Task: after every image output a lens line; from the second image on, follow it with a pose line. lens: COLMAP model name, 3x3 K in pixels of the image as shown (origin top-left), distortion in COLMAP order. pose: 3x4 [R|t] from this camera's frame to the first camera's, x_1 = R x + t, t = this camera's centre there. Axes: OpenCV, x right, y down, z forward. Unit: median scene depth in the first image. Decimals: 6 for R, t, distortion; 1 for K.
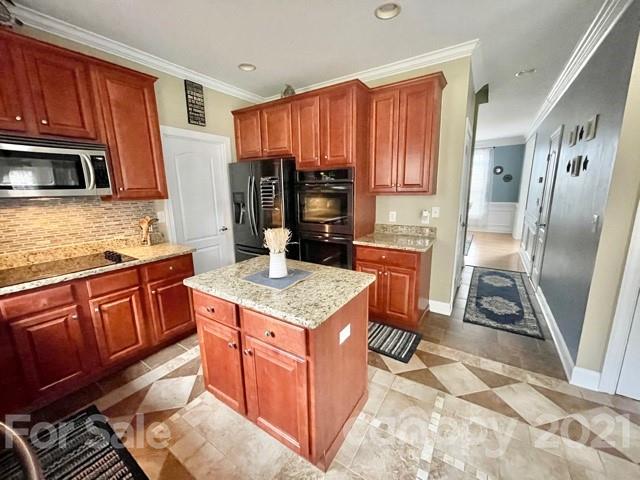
lens RADIAL K [[256.1, 0, 320.0], [0, 256.1, 240.0], [0, 0, 1]] dist [-0.001955, -0.000115]
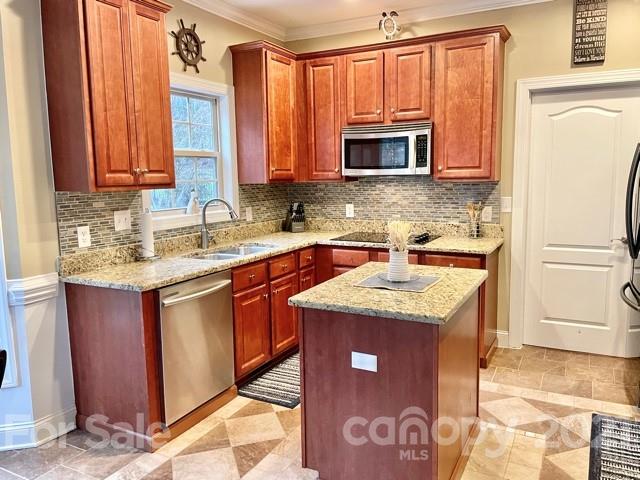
lens RADIAL K [[505.0, 0, 320.0], [0, 505.0, 240.0], [0, 0, 1]] dist [0.027239, -0.005831]
pose [[0.097980, 0.147945, -0.984130, 1.021513], [-0.180431, 0.975140, 0.128630, -0.107832], [0.978695, 0.164965, 0.122238, 0.418819]]
